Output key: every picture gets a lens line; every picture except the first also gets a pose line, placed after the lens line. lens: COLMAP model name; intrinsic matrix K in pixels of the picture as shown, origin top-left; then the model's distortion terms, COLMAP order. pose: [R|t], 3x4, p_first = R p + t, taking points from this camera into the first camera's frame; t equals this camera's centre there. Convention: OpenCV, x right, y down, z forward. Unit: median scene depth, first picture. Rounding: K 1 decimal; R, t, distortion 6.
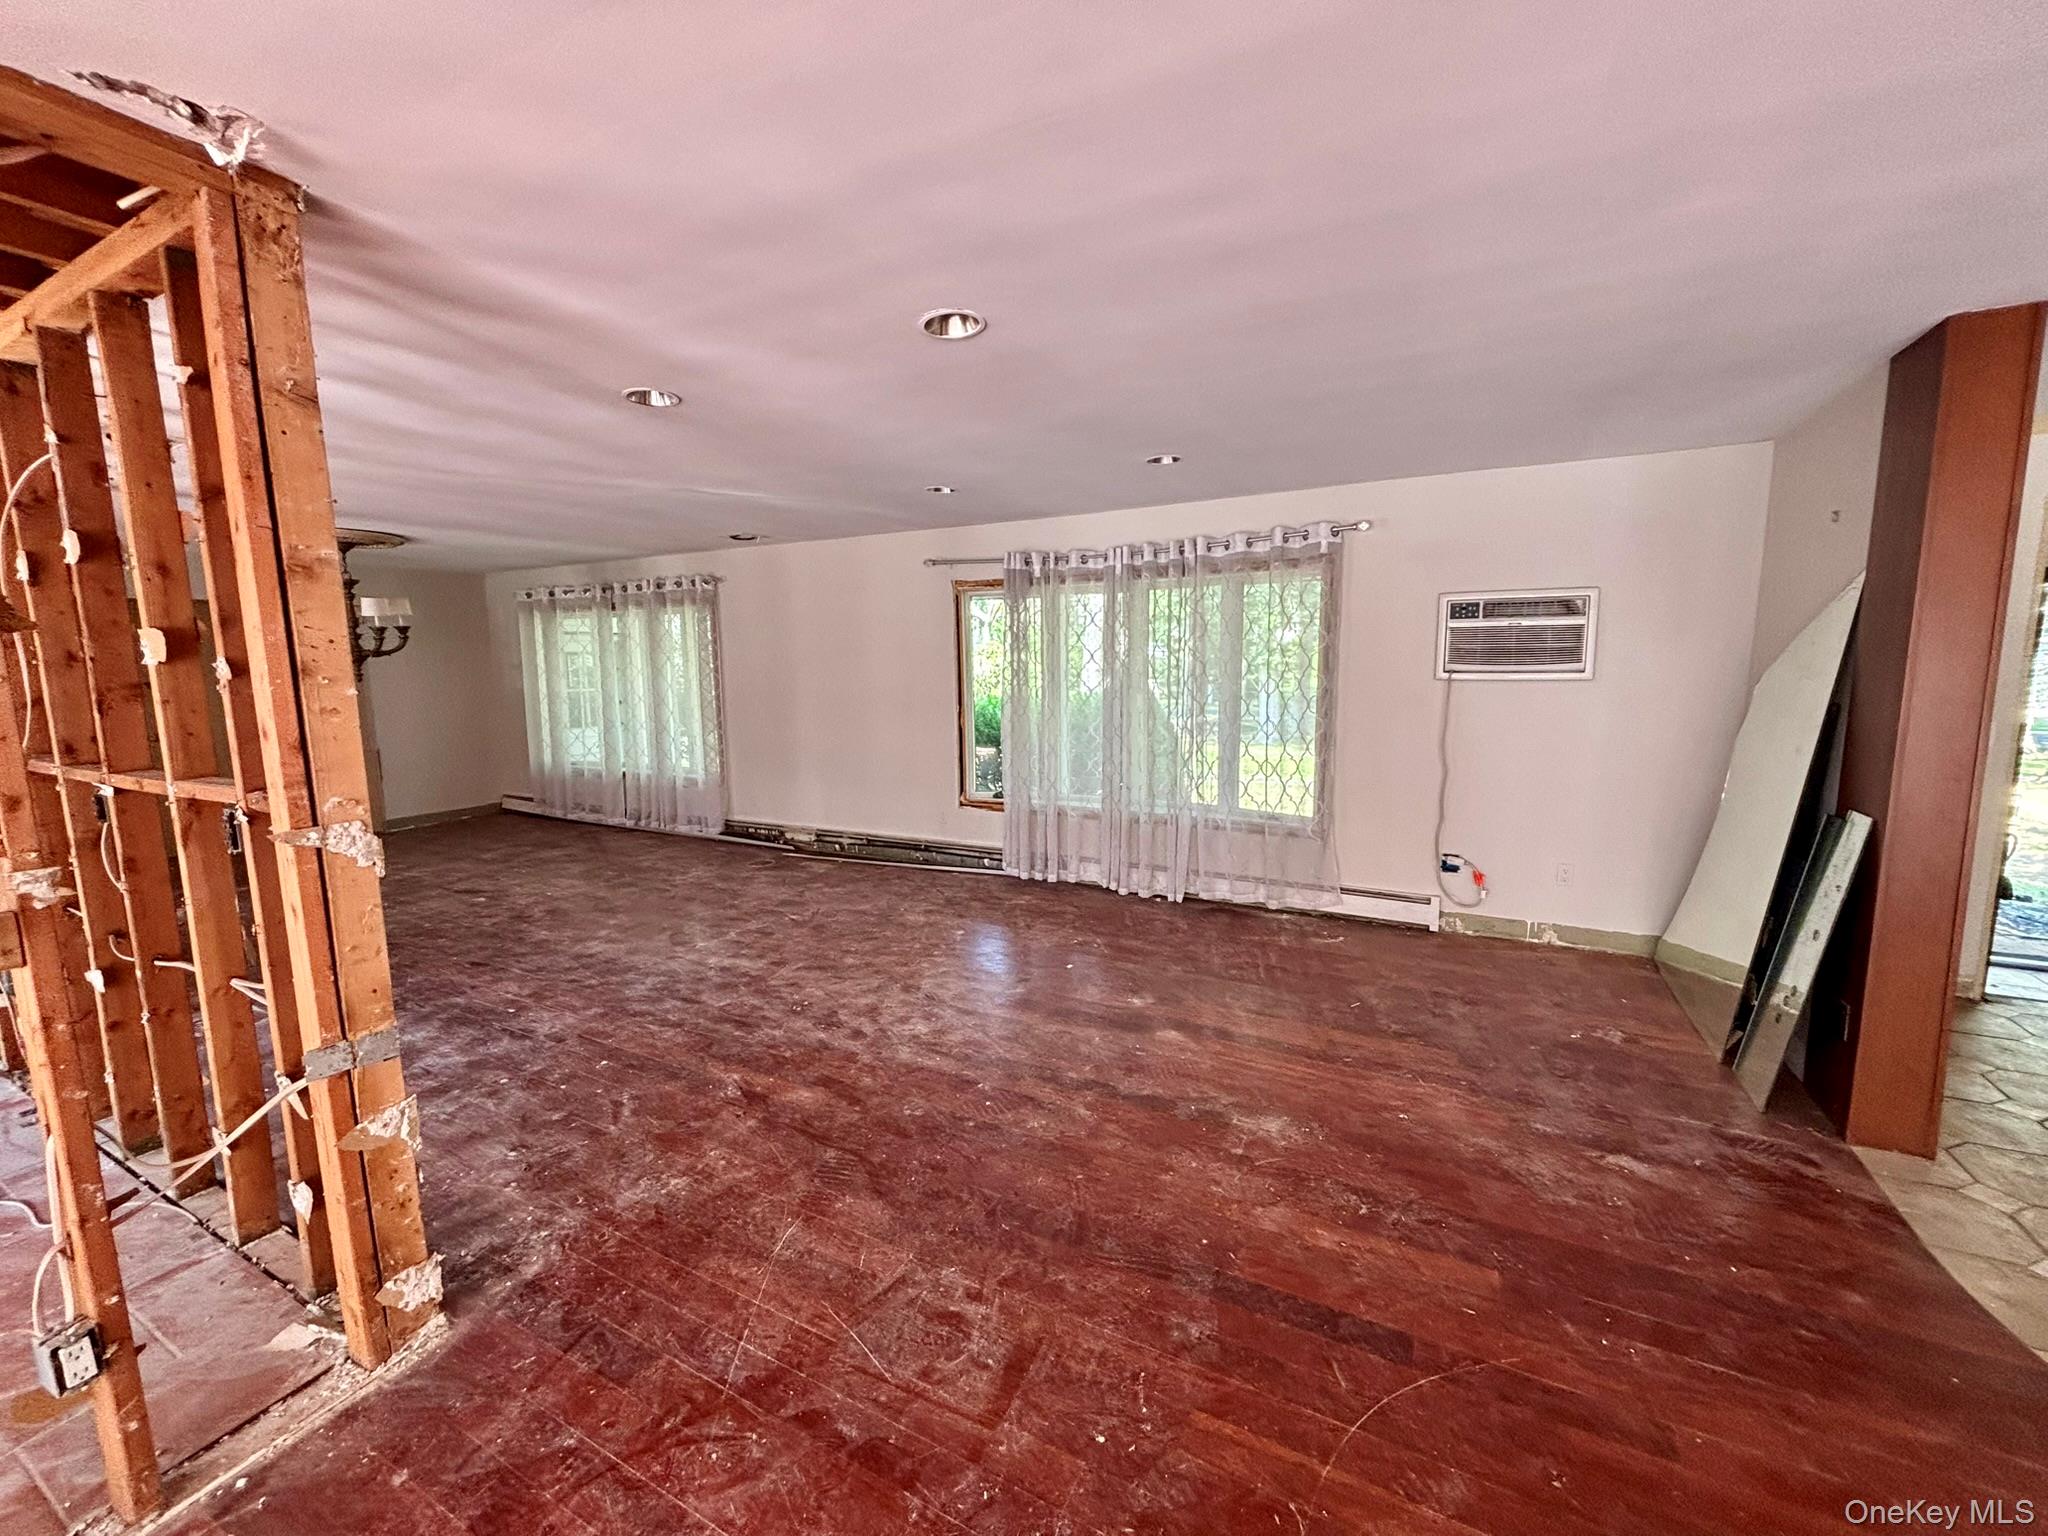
lens RADIAL K [[815.8, 0, 1030.2], [0, 815.8, 761.4], [0, 0, 1]] dist [0.002321, 0.000191]
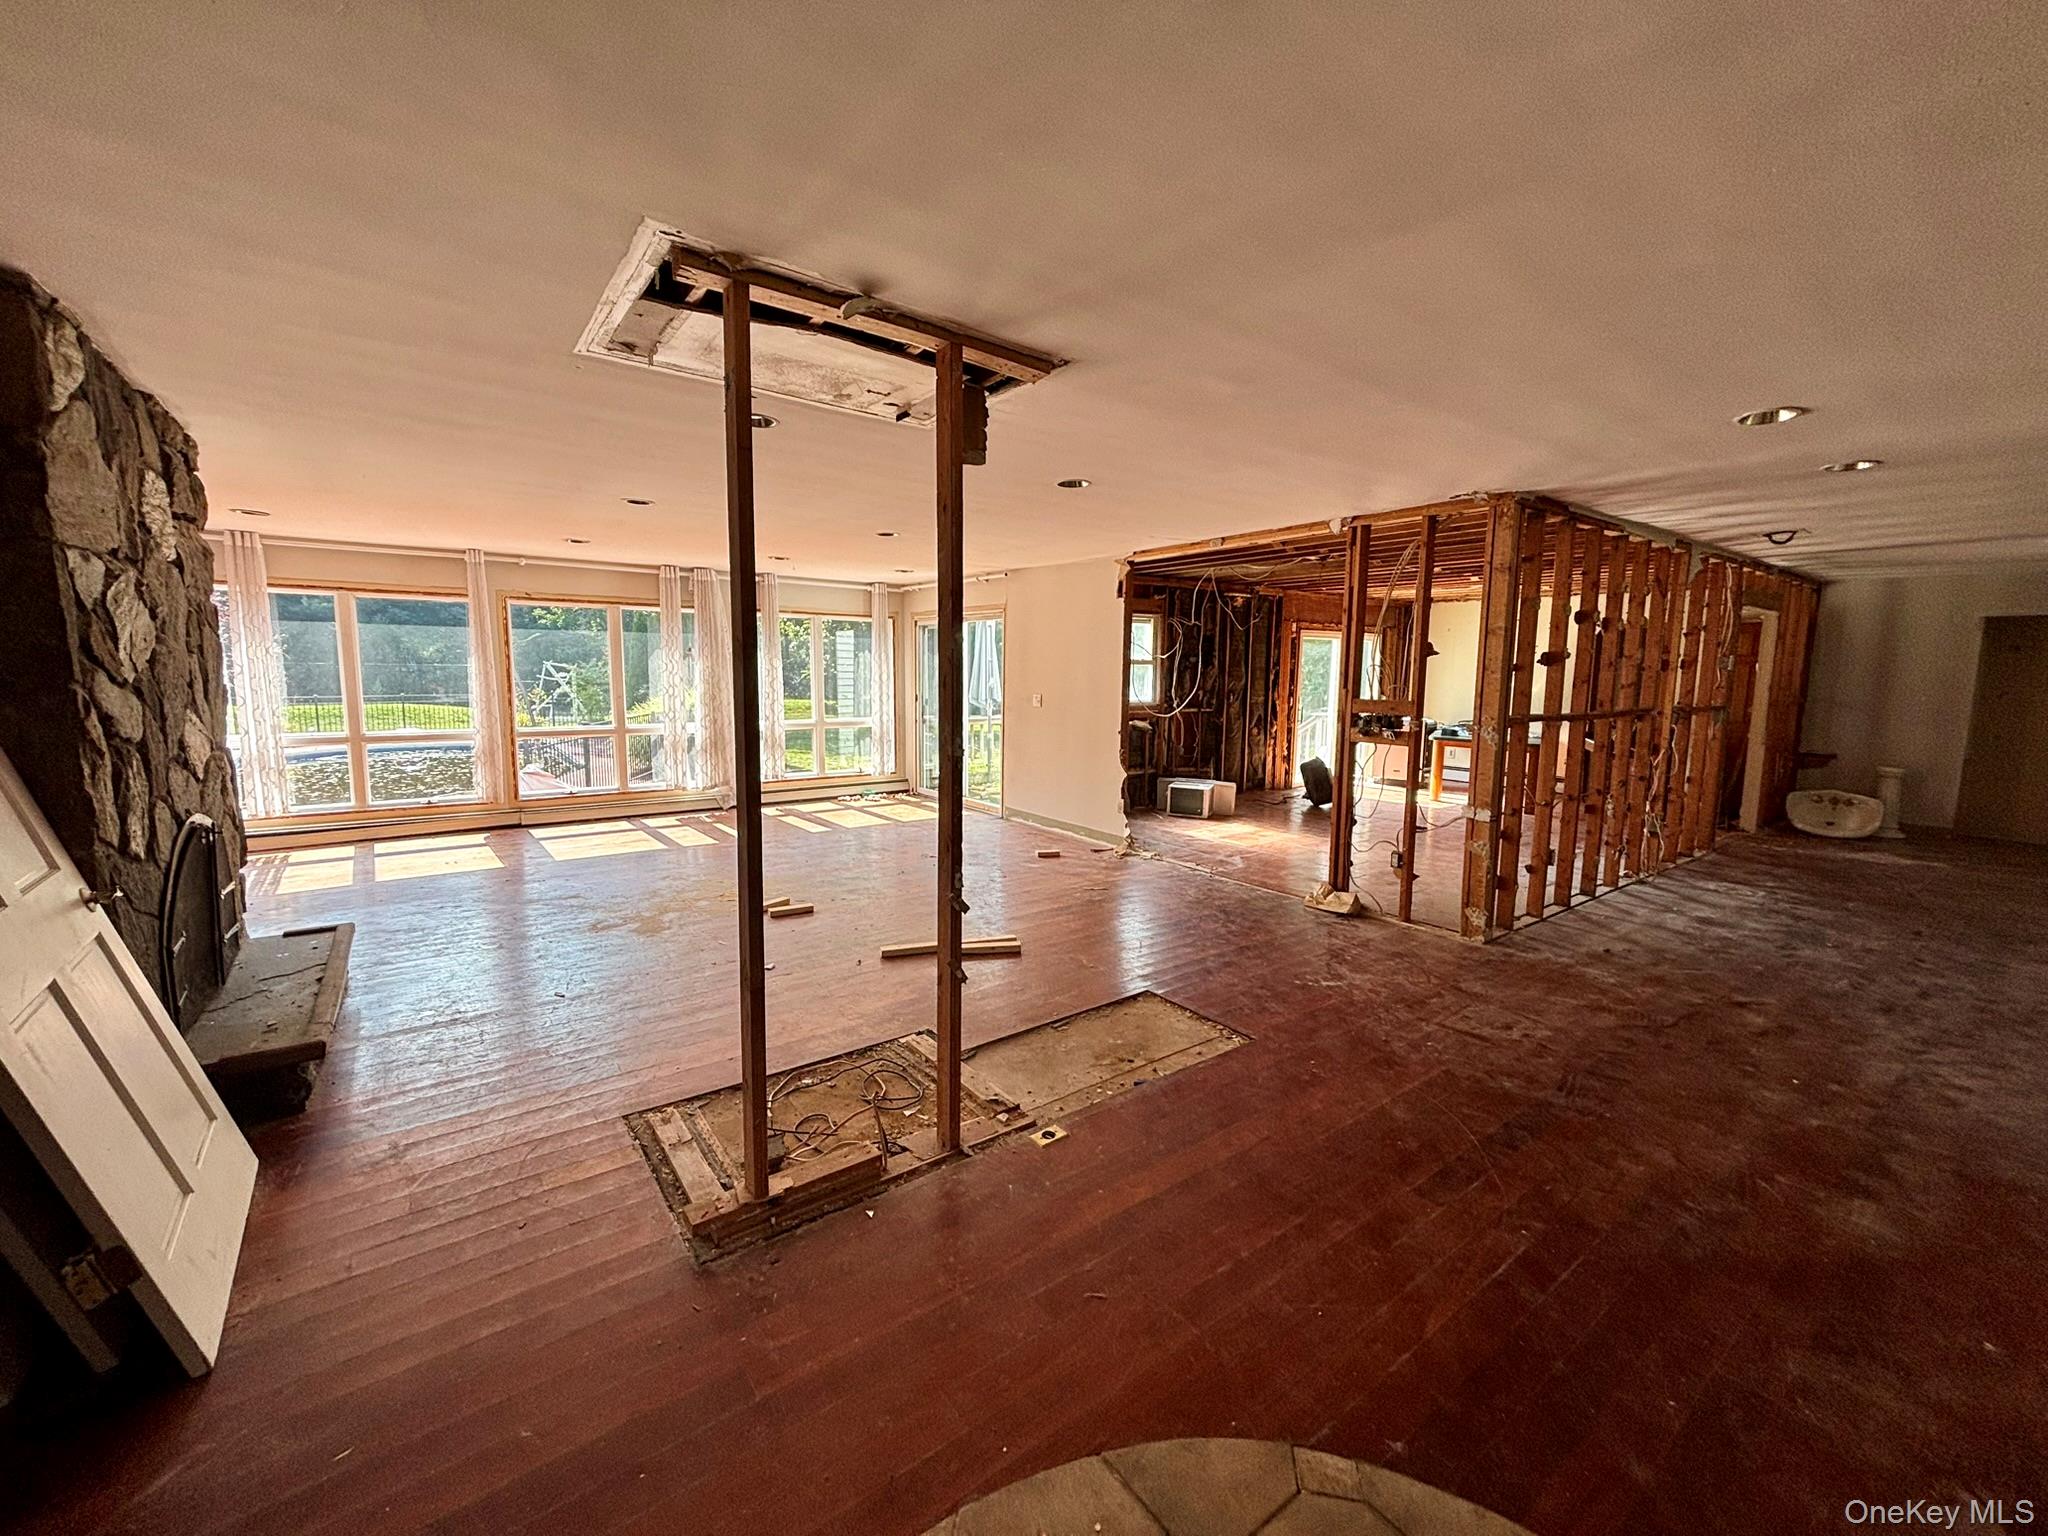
lens RADIAL K [[818.6, 0, 1022.2], [0, 818.6, 766.5], [0, 0, 1]] dist [-0.006210, 0.000763]
pose [[-0.423793, 0.123818, -0.897256, 0.964022], [-0.123972, 0.973360, 0.192874, -0.047468], [0.897235, 0.192973, -0.397153, 0.326440]]
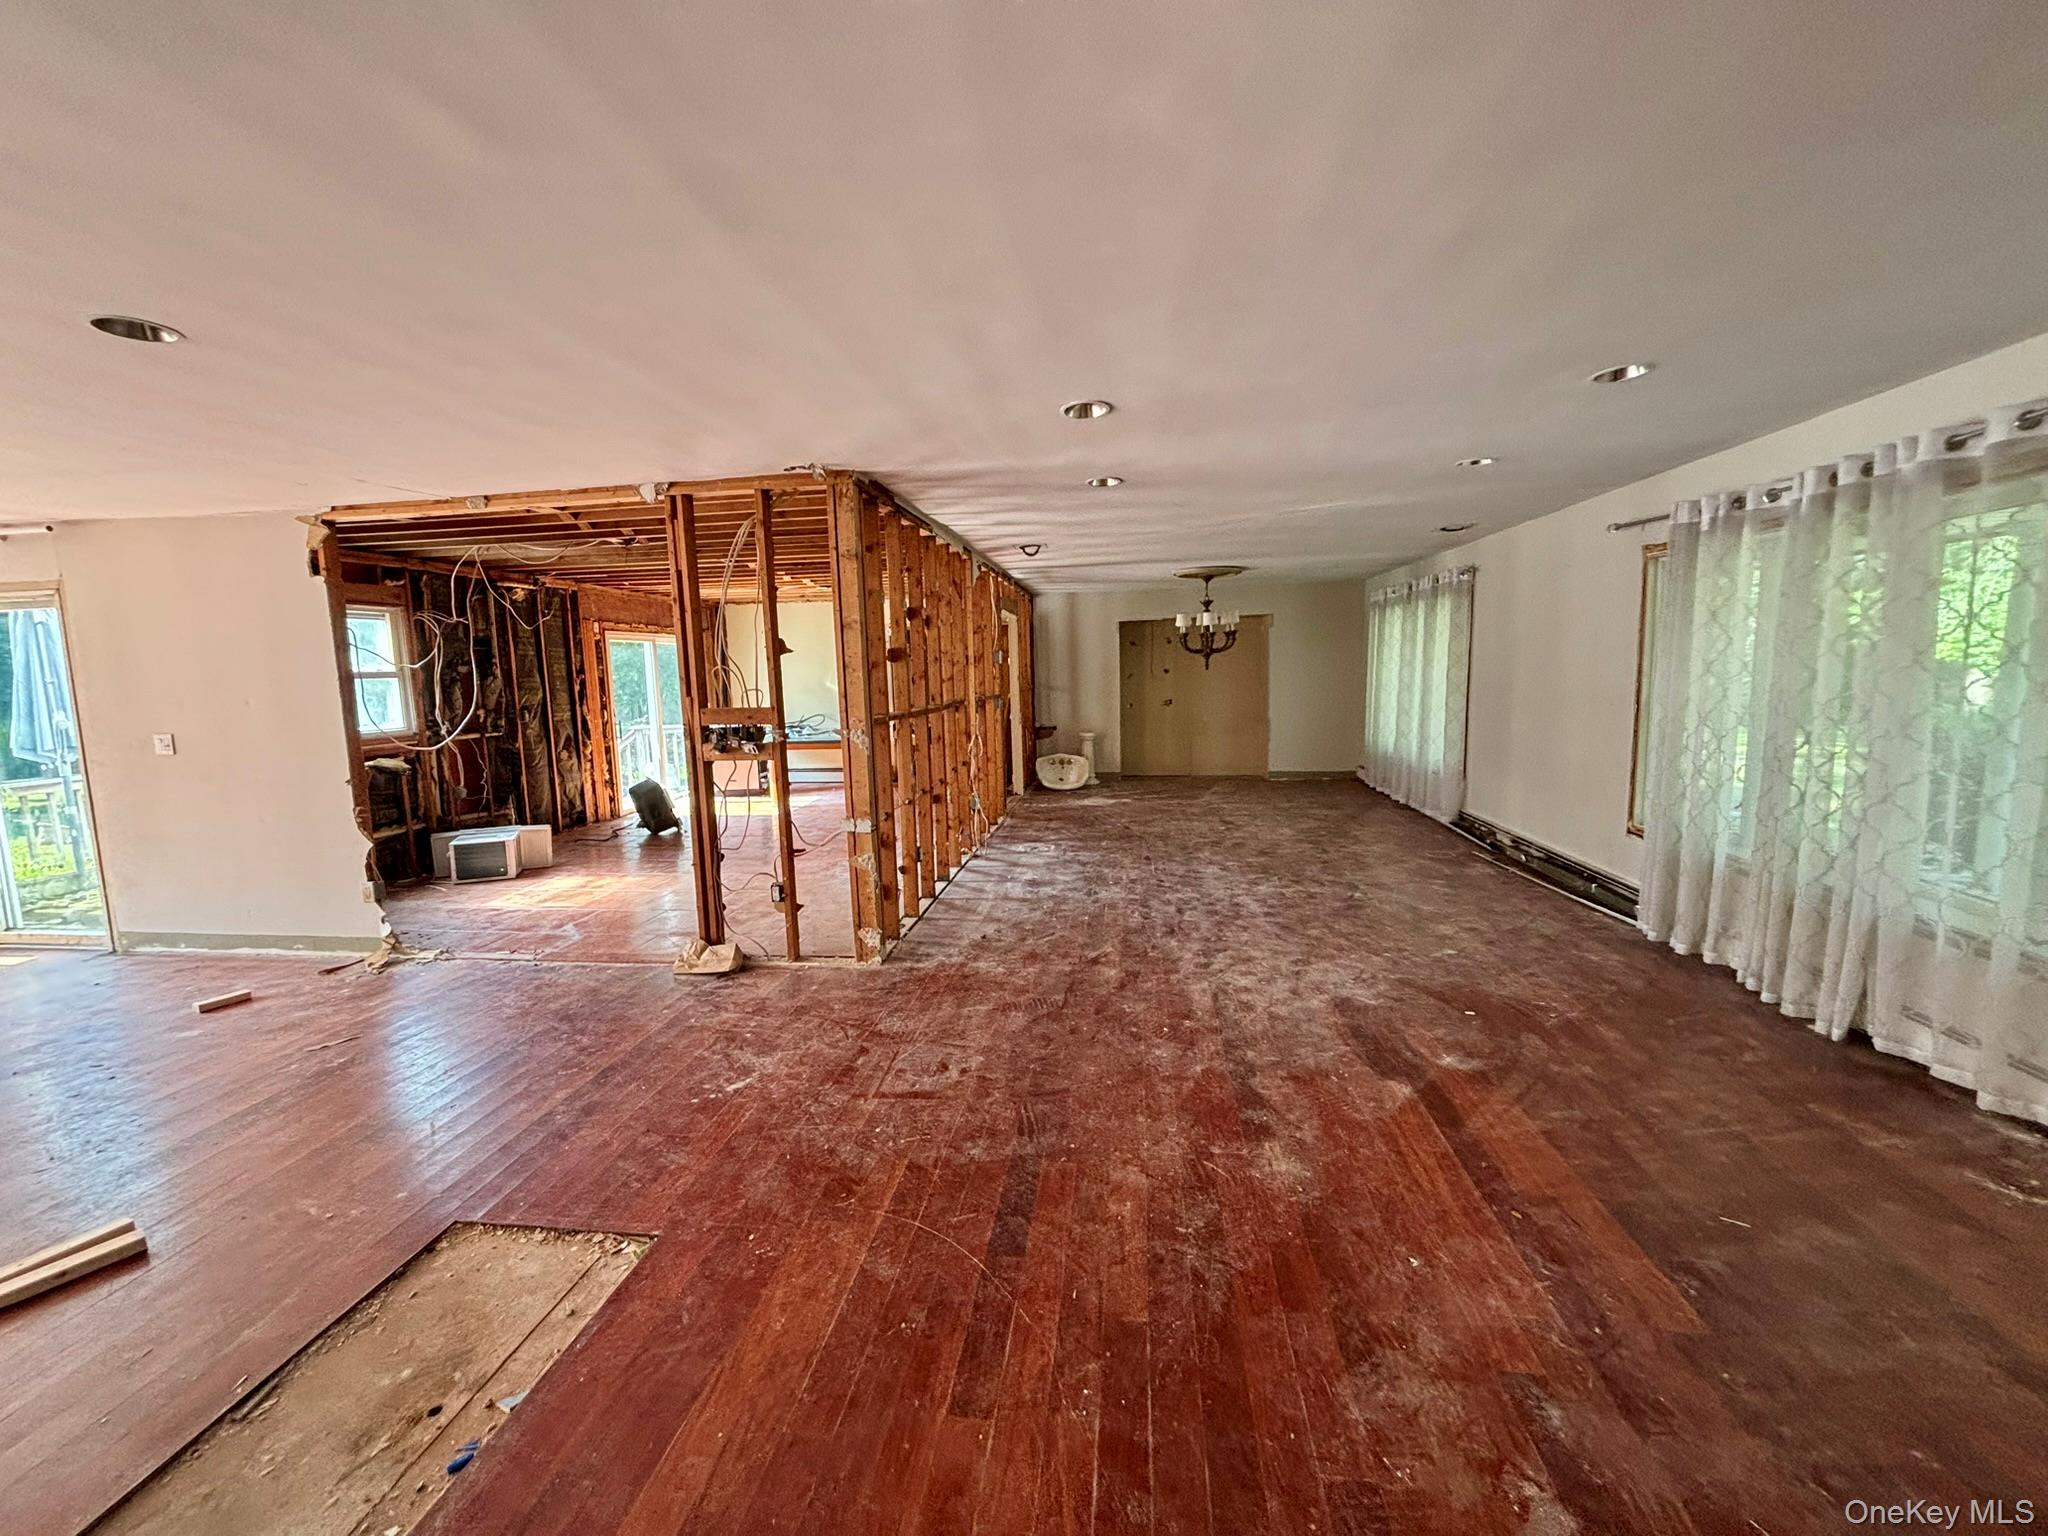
lens RADIAL K [[818.6, 0, 1022.2], [0, 818.6, 766.5], [0, 0, 1]] dist [-0.006210, 0.000763]
pose [[0.356148, 0.120790, -0.926590, 0.691635], [-0.104807, 0.990517, 0.088840, -0.029384], [0.928533, 0.065473, 0.365430, 0.264790]]
